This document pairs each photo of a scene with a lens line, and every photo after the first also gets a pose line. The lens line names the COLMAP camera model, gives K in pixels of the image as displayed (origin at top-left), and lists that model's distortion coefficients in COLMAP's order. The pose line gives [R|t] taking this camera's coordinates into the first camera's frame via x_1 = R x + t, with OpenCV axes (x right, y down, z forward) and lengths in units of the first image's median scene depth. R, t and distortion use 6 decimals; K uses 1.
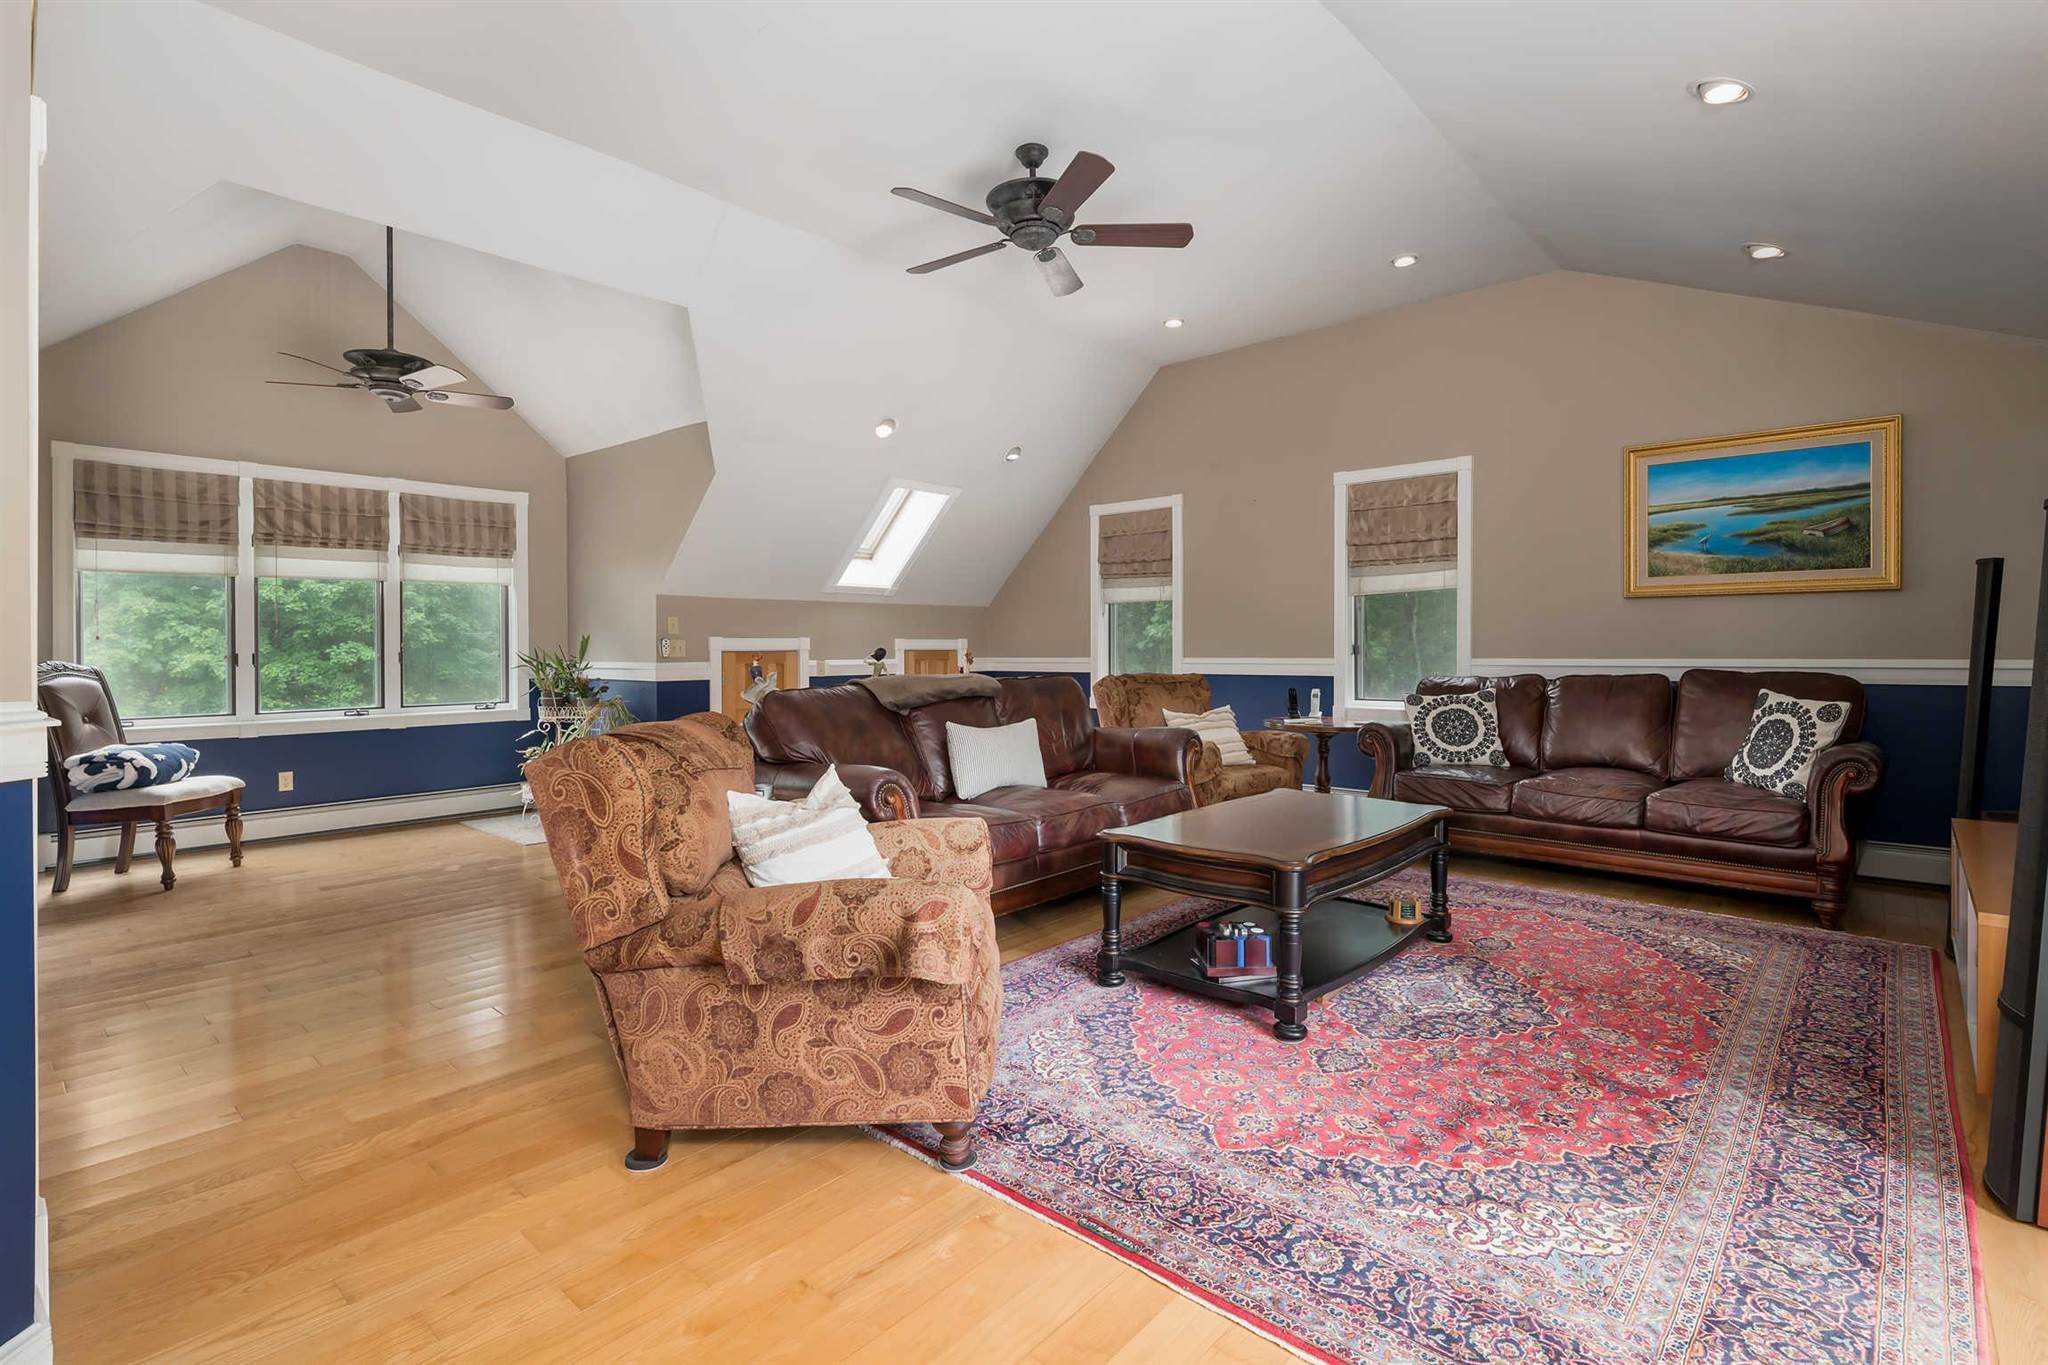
lens RADIAL K [[944.8, 0, 1022.9], [0, 944.8, 648.4], [0, 0, 1]] dist [-0.000172, -0.000383]
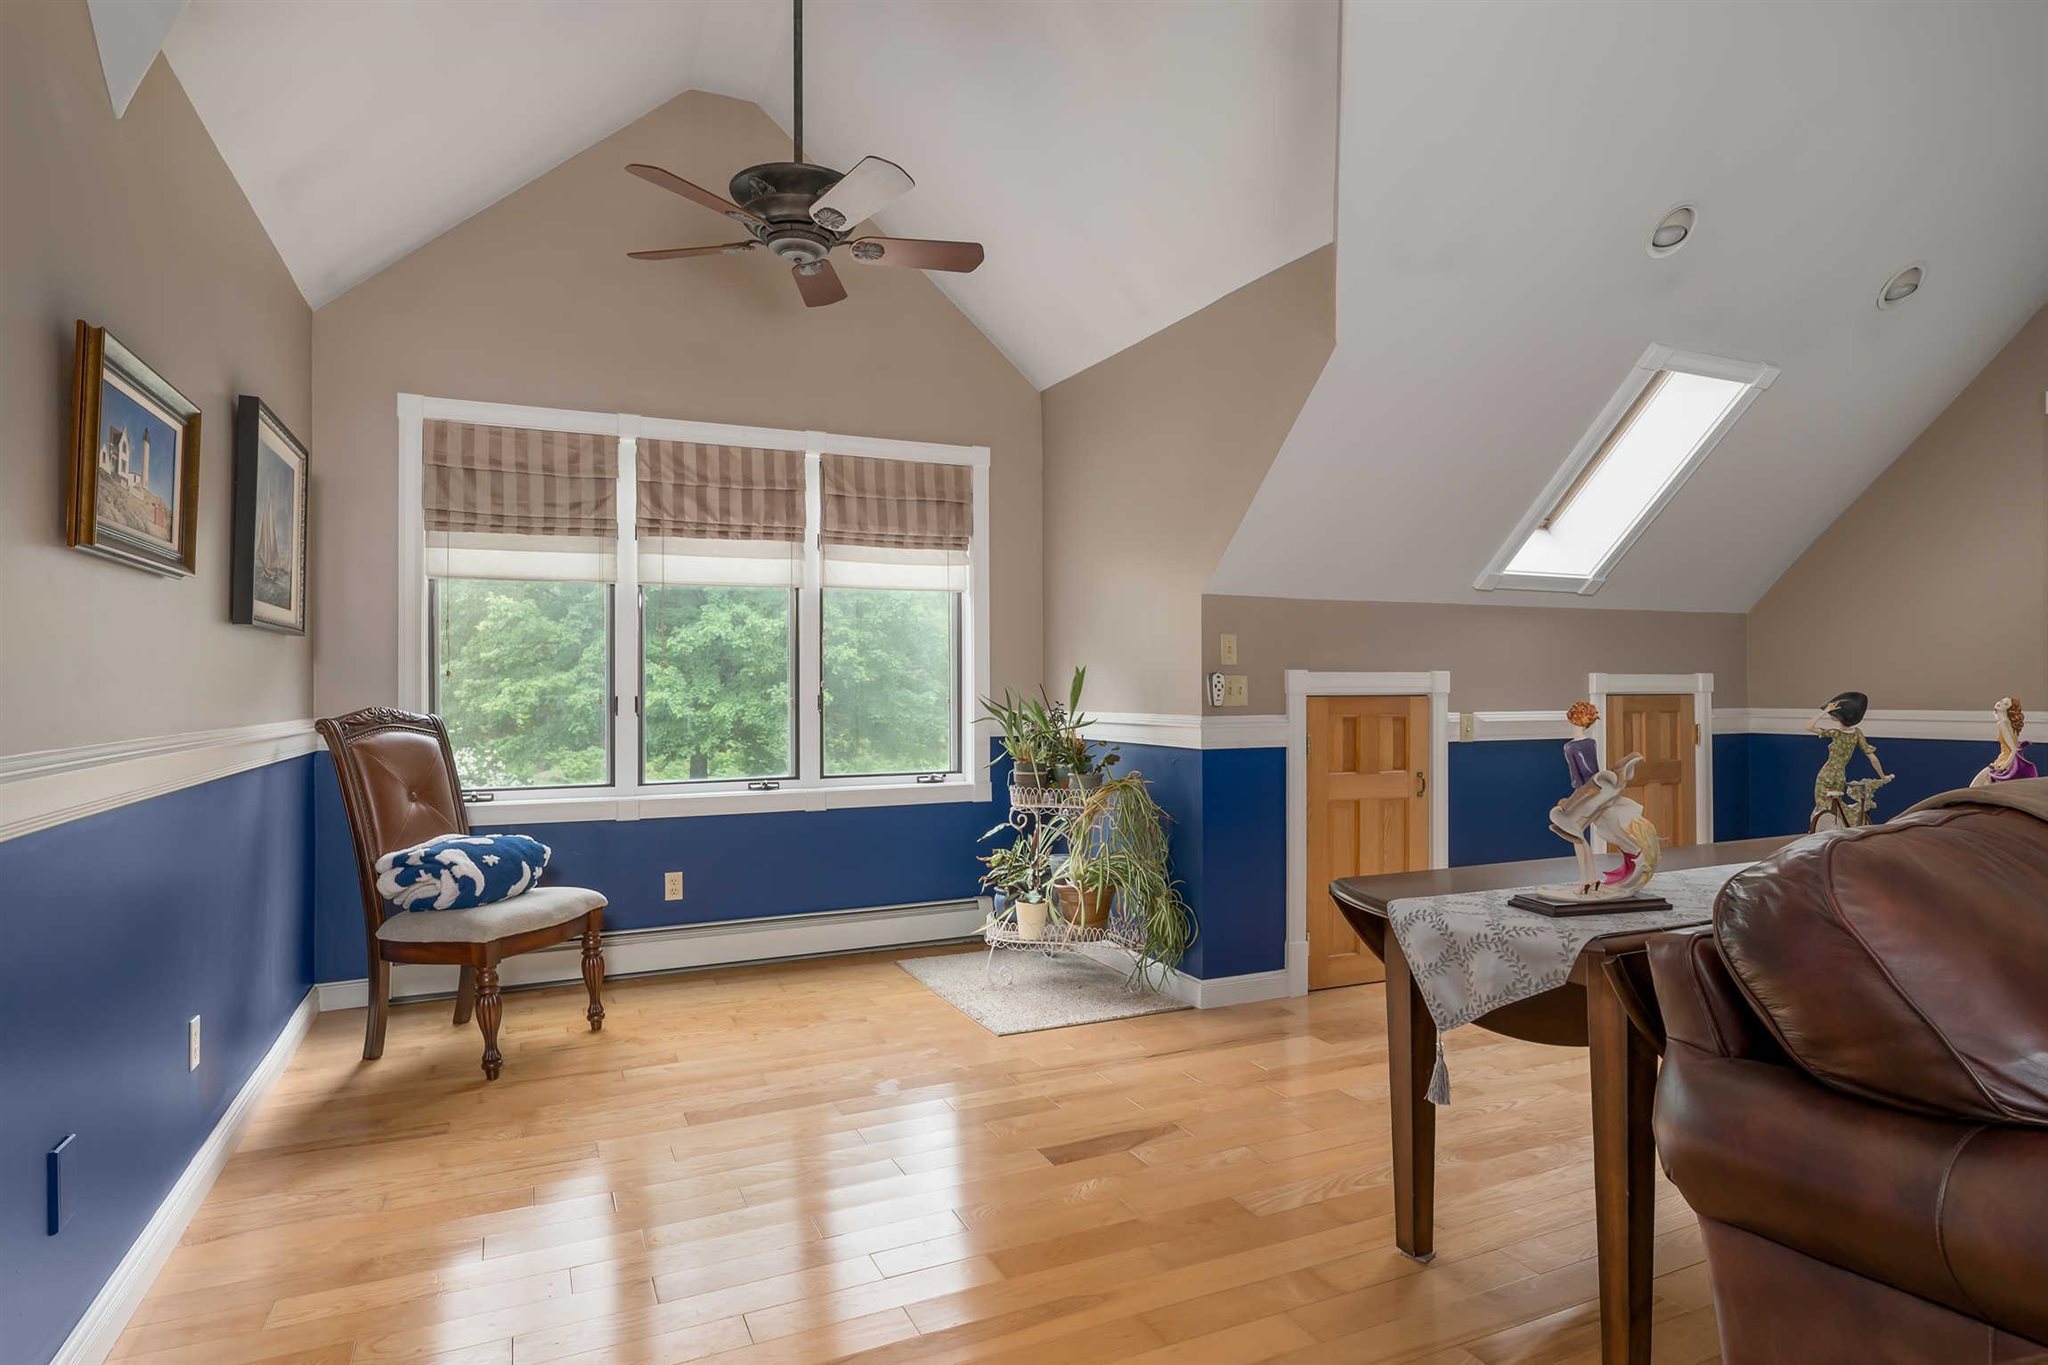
lens RADIAL K [[1128.6, 0, 1024.0], [0, 1128.6, 682.5], [0, 0, 1]] dist [0.001726, 0.000221]
pose [[0.913380, 0.000585, -0.407108, -0.212400], [-0.002711, 0.999986, -0.004646, -0.001306], [0.407100, 0.005347, 0.913368, 0.345935]]
